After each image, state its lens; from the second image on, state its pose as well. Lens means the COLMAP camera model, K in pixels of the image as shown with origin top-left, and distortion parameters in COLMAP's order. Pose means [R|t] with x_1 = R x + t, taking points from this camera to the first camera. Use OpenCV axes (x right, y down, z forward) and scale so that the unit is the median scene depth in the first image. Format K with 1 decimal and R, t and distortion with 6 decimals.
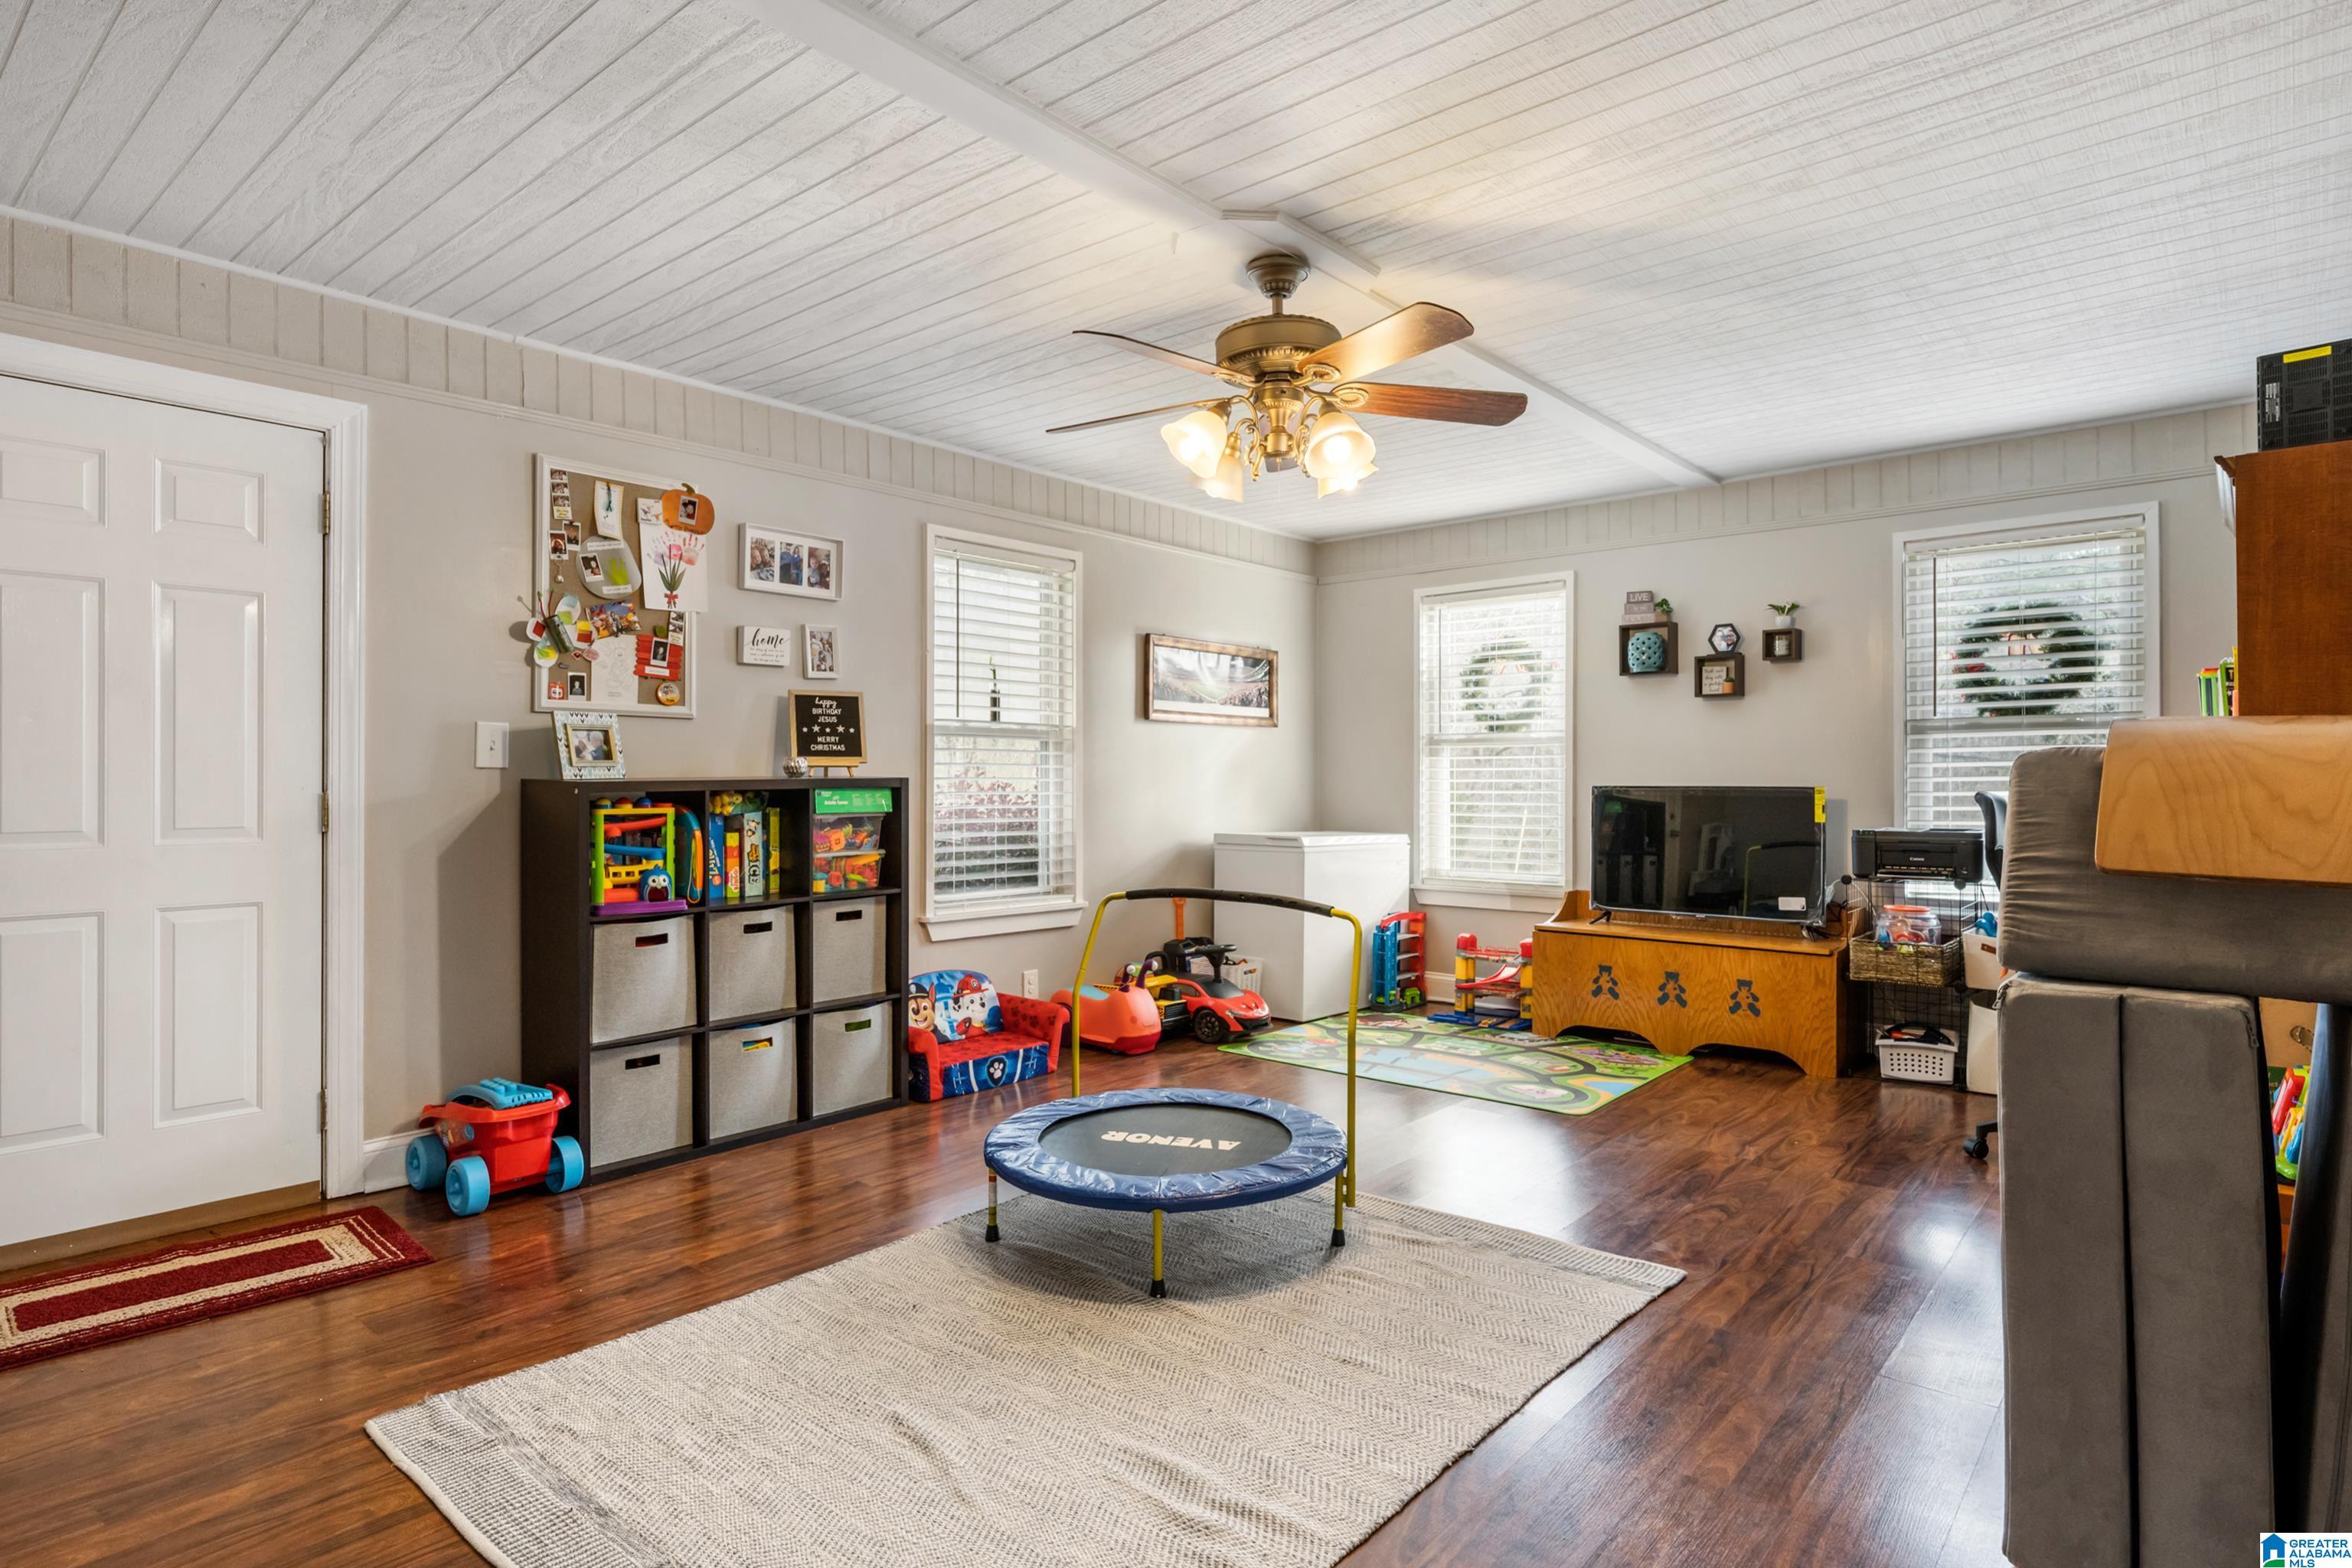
lens RADIAL K [[1262.3, 0, 1179.1], [0, 1262.3, 771.9], [0, 0, 1]] dist [0.001220, 0.000236]
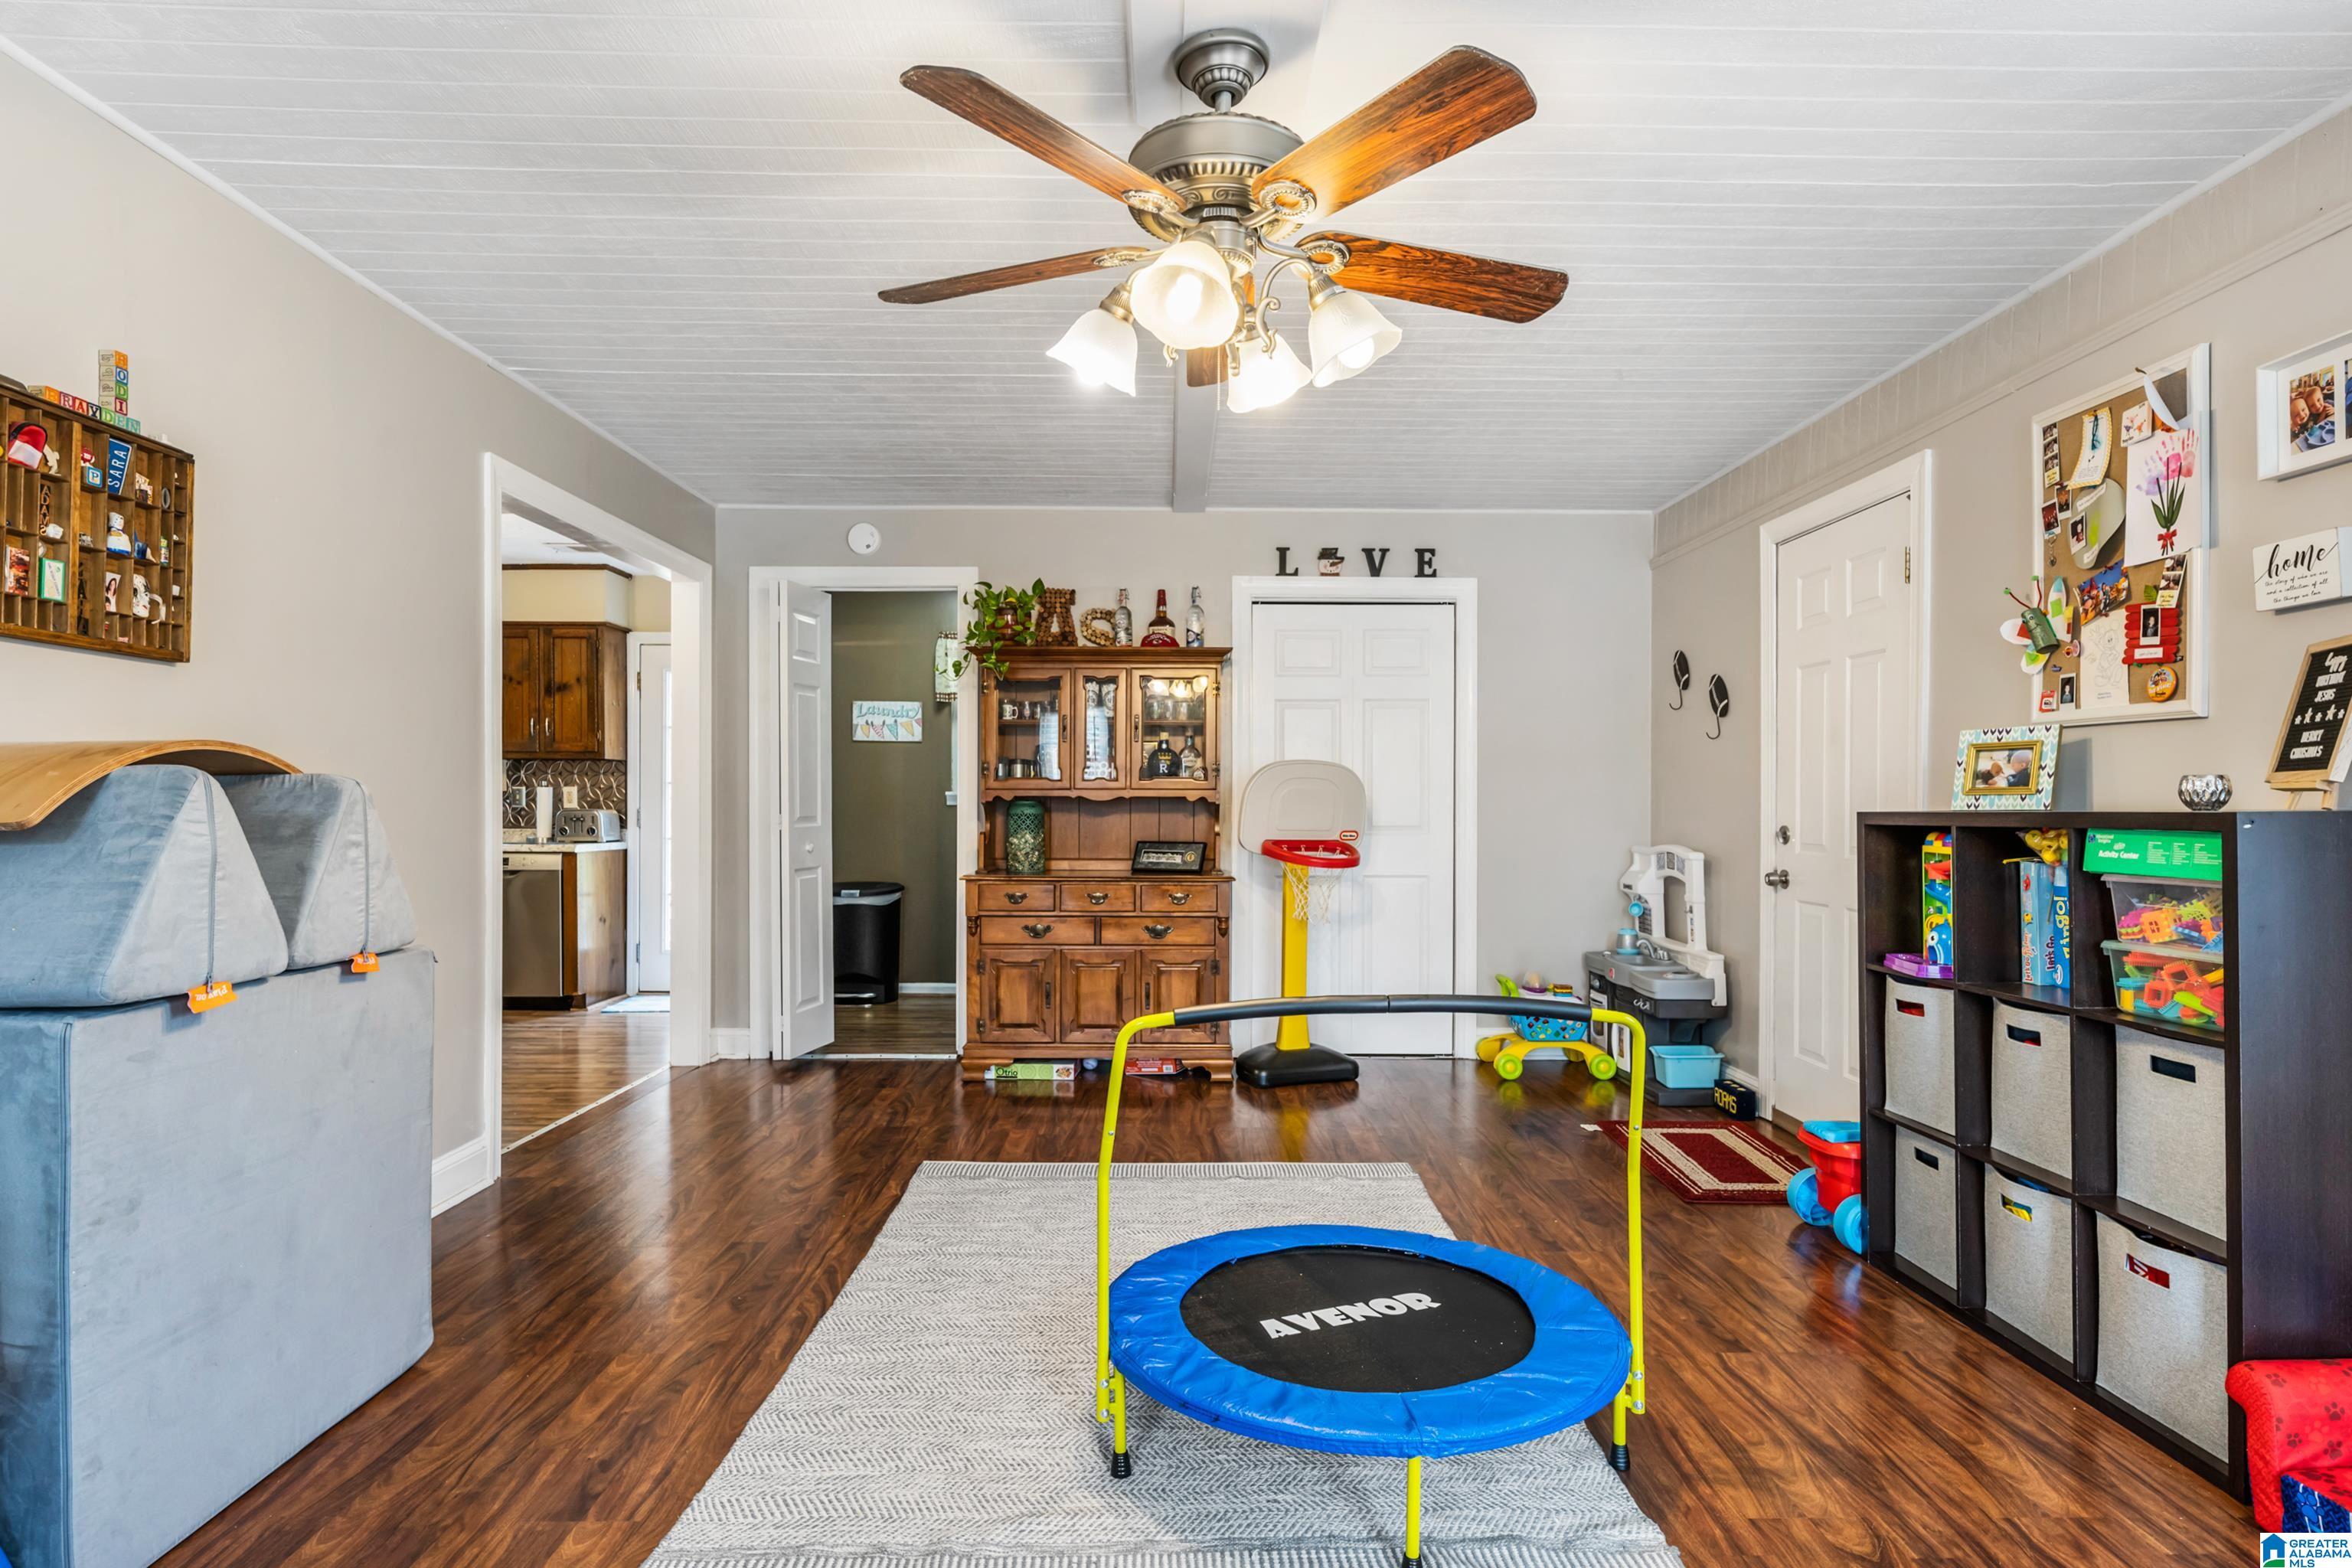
lens RADIAL K [[1262.3, 0, 1179.8], [0, 1262.3, 797.5], [0, 0, 1]] dist [0.001220, 0.000236]
pose [[-0.757177, -0.007018, -0.653172, 0.430053], [-0.004988, 0.999975, -0.004962, 0.003936], [0.653190, -0.000499, -0.757193, 1.192052]]
